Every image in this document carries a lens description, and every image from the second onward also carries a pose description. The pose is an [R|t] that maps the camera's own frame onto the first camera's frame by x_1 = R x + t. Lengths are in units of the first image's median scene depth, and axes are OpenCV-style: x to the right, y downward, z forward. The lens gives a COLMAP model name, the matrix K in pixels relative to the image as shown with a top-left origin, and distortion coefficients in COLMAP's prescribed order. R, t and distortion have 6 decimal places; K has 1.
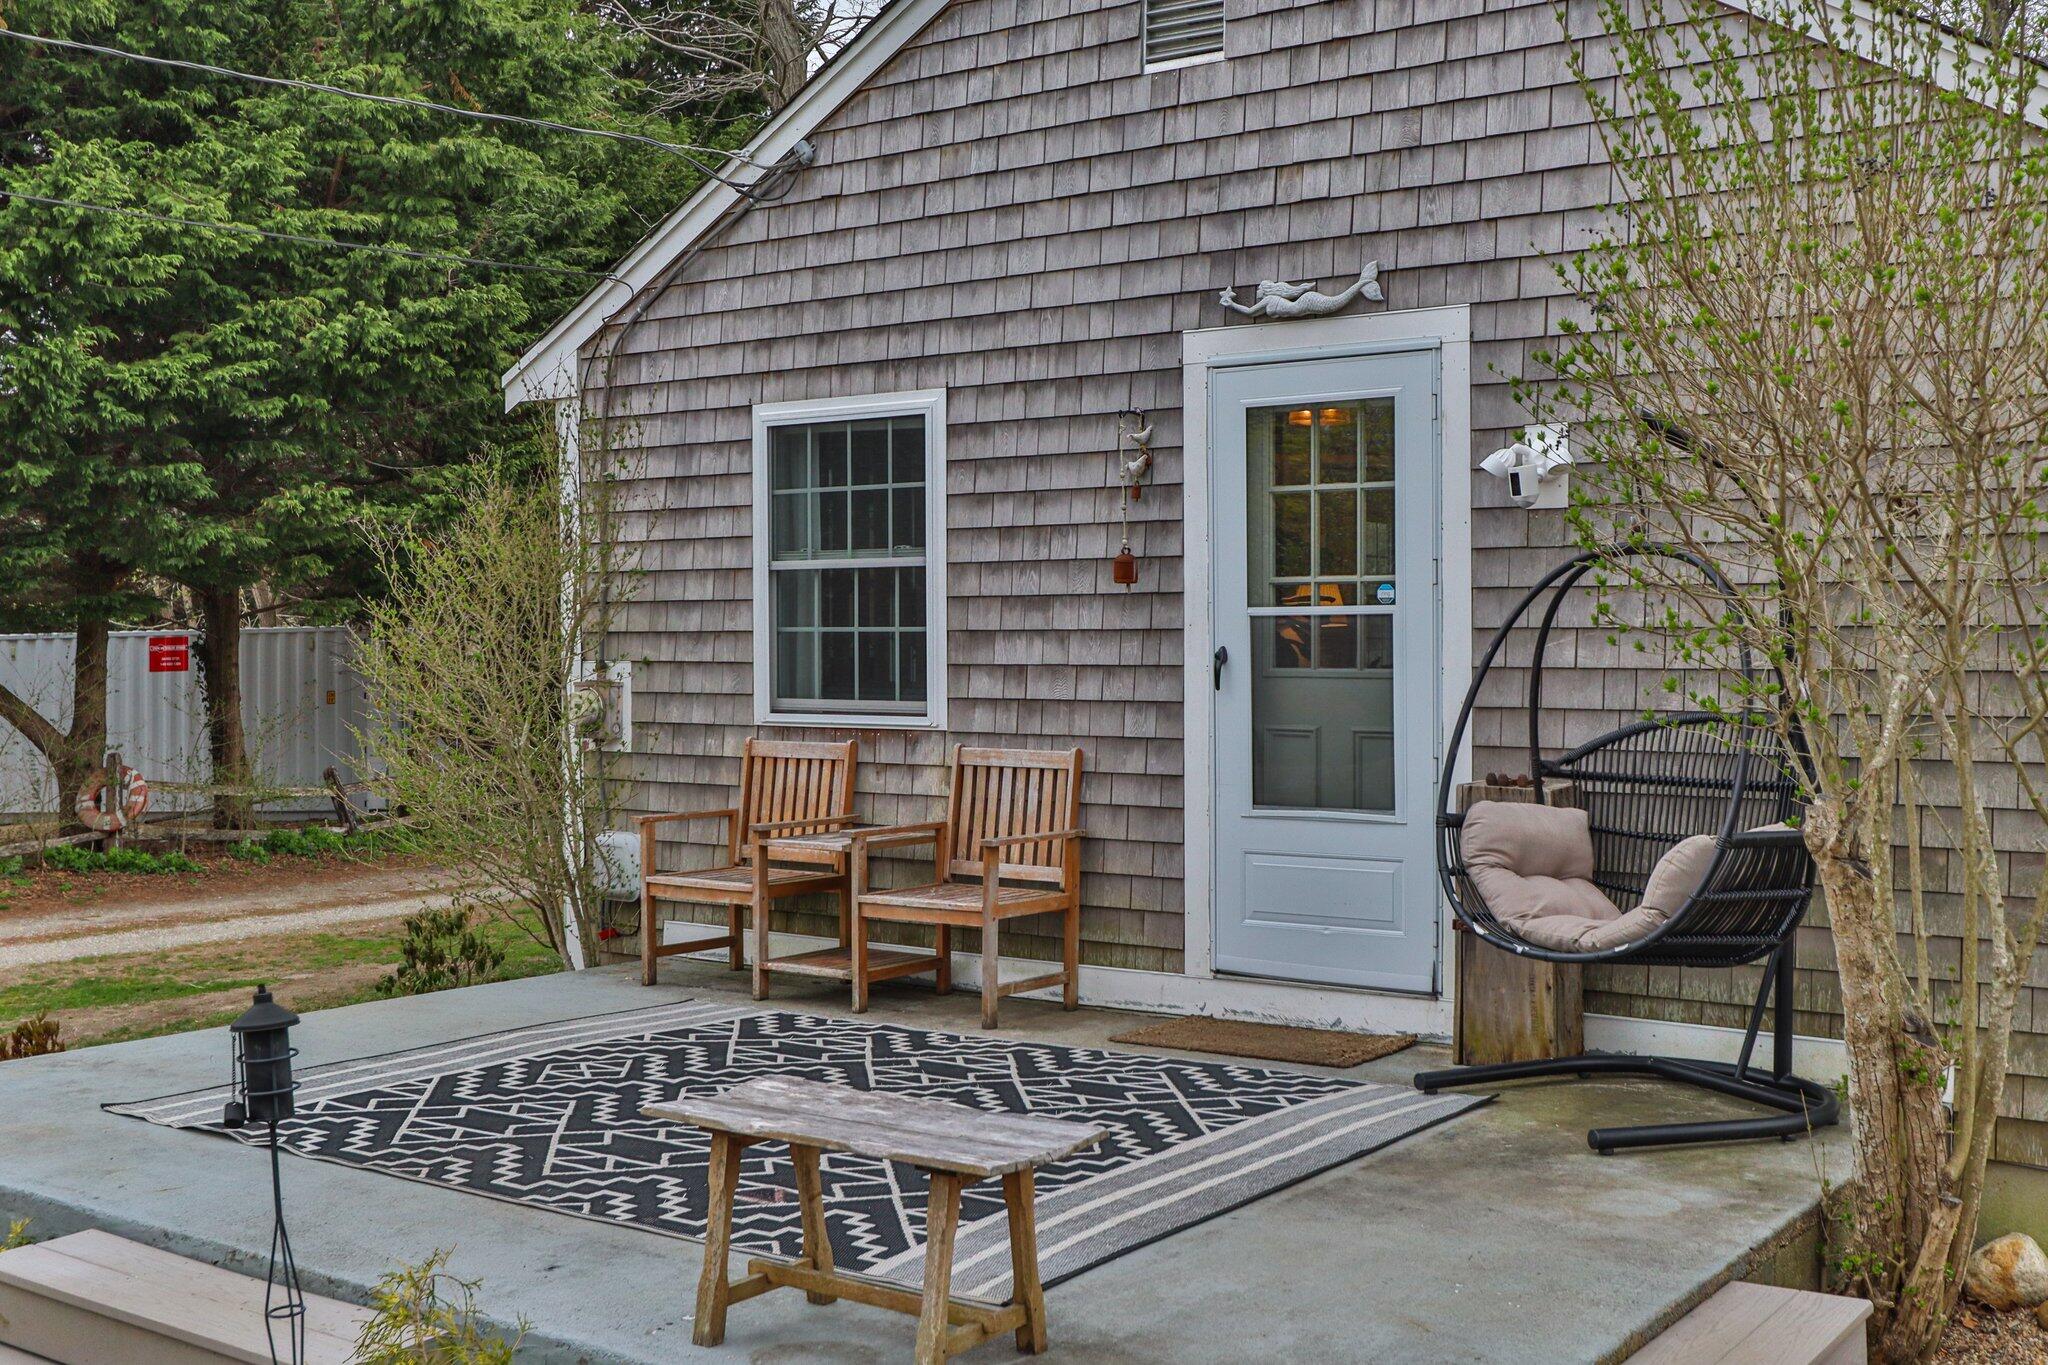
lens RADIAL K [[2200.0, 0, 981.4], [0, 2200.0, 689.5], [0, 0, 1]] dist [-0.040749, -0.009486]
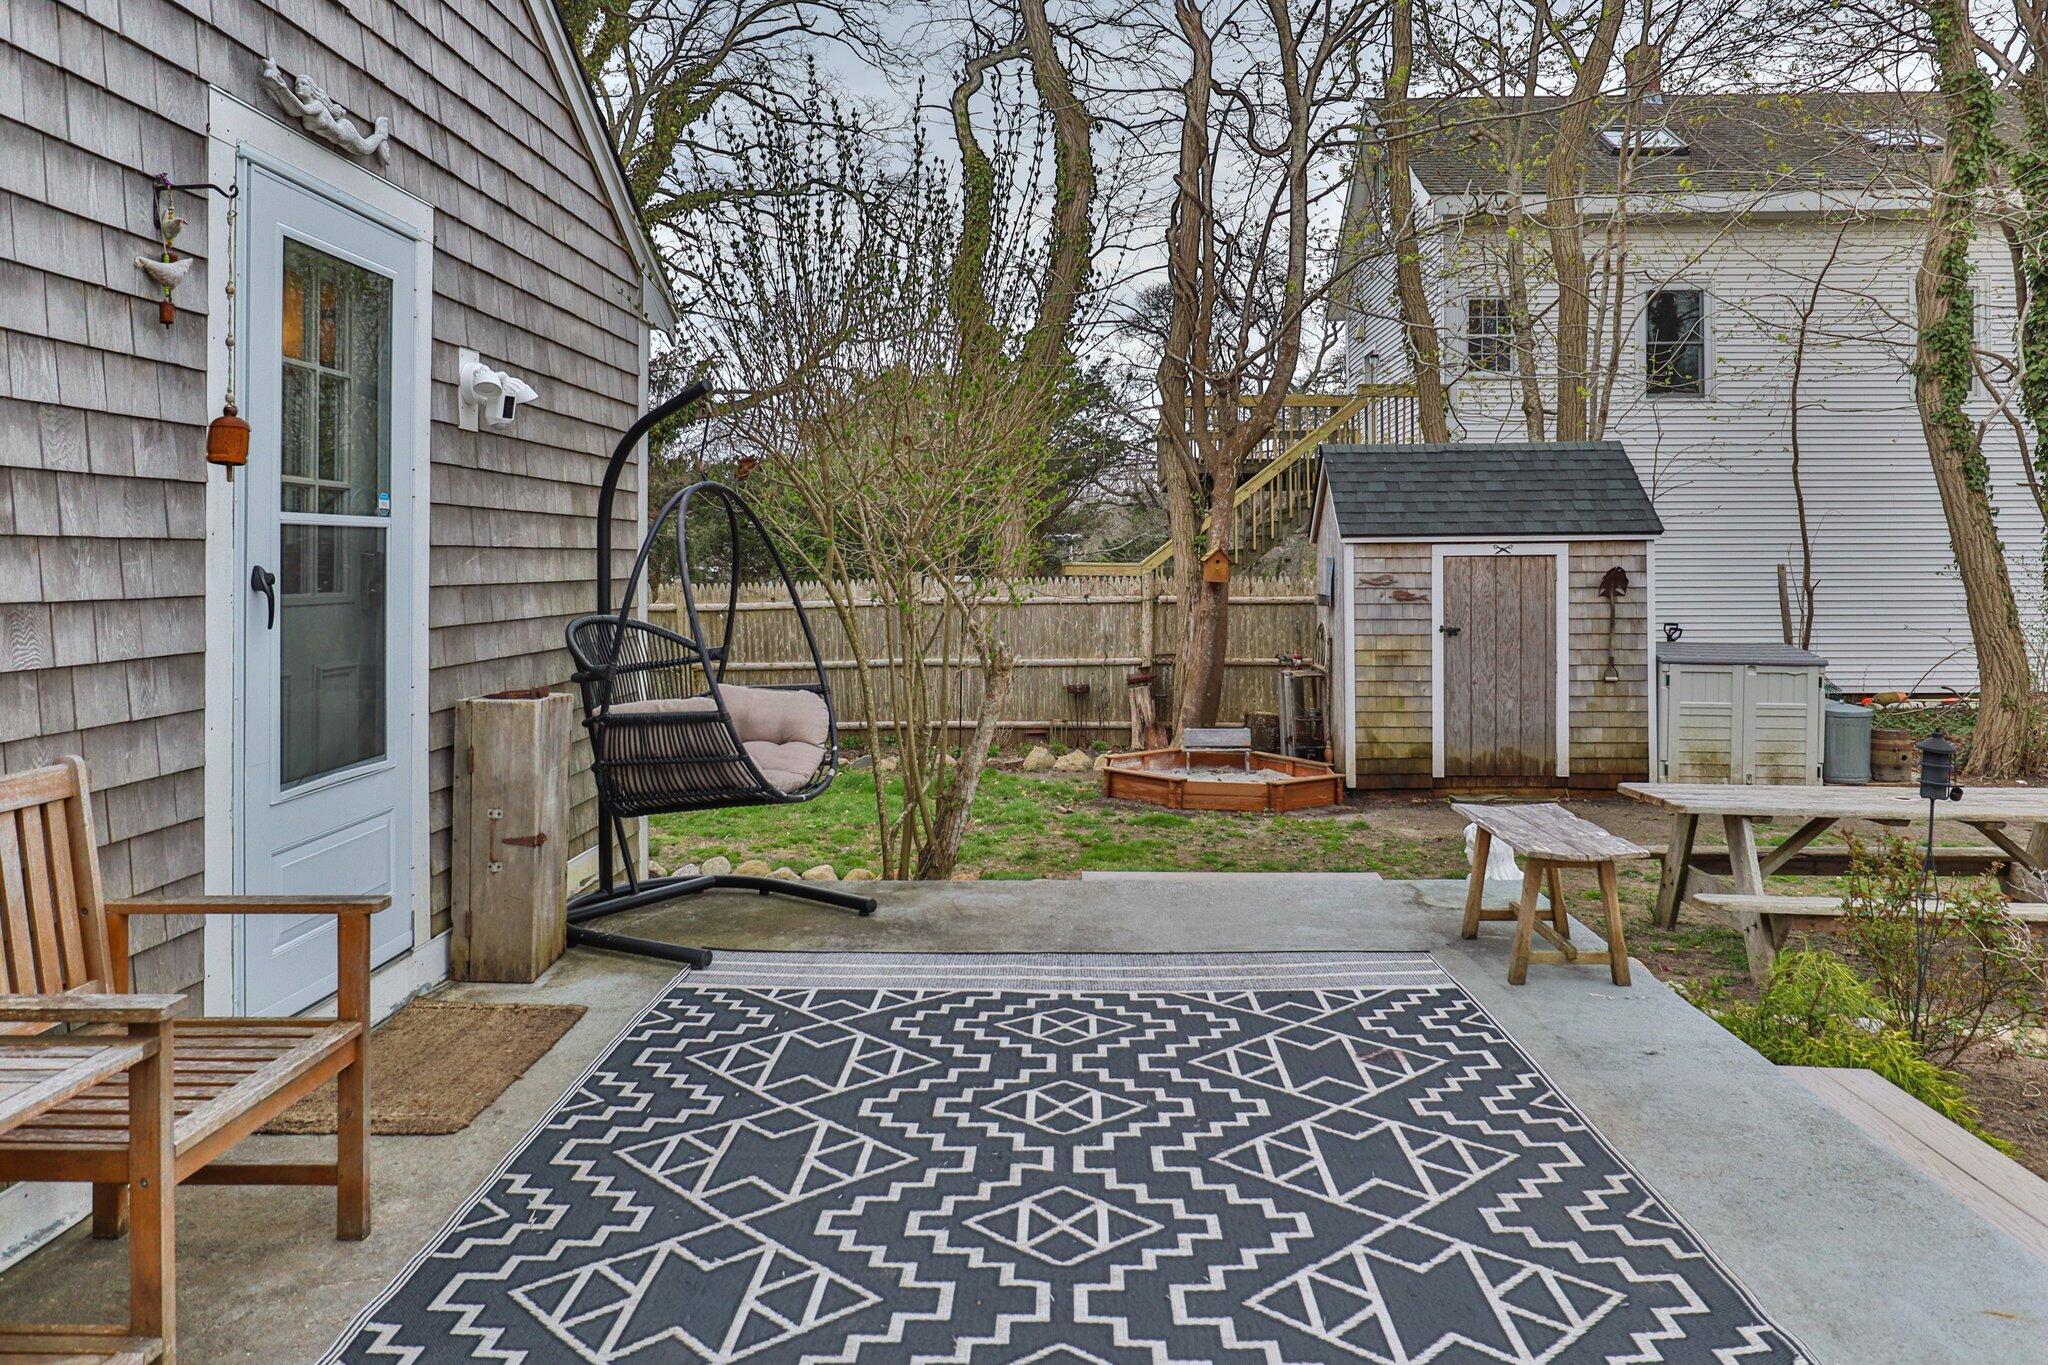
lens RADIAL K [[1372.2, 0, 1025.5], [0, 1372.2, 546.6], [0, 0, 1]] dist [-0.005232, 0.000555]
pose [[-0.566699, 0.012223, 0.823835, -0.353342], [0.024105, 0.999708, 0.001749, -0.019077], [-0.823573, 0.020849, -0.566828, 0.966852]]
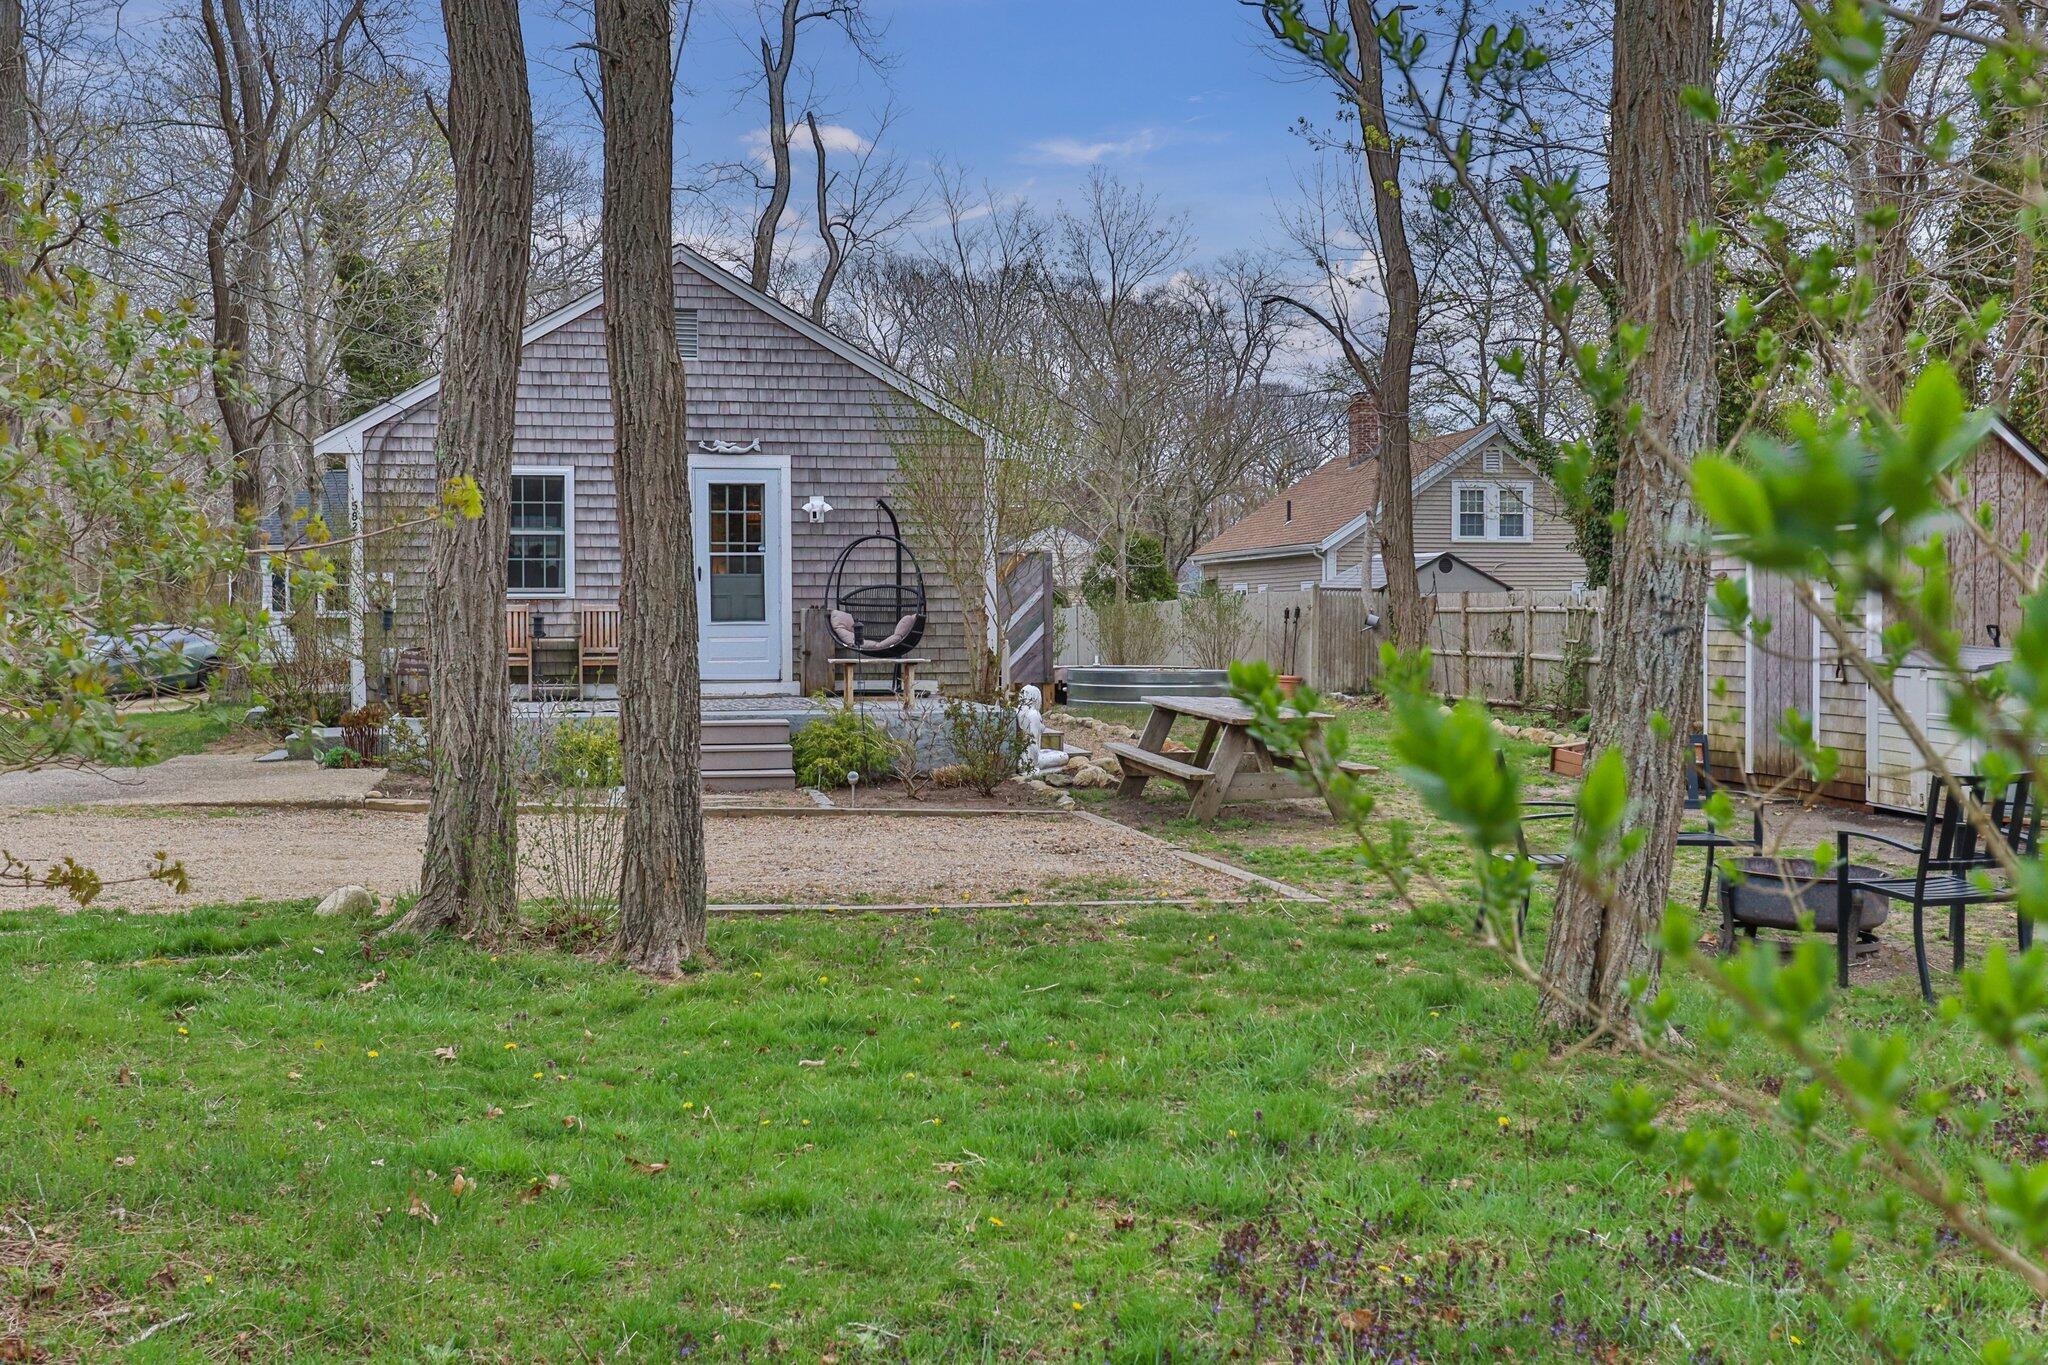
lens RADIAL K [[2200.0, 0, 981.4], [0, 2200.0, 689.5], [0, 0, 1]] dist [-0.040749, -0.009486]
pose [[0.673285, -0.025926, 0.738928, -1.632755], [0.017714, 0.999664, 0.018934, 0.086735], [-0.739171, 0.000341, 0.673518, -1.112172]]
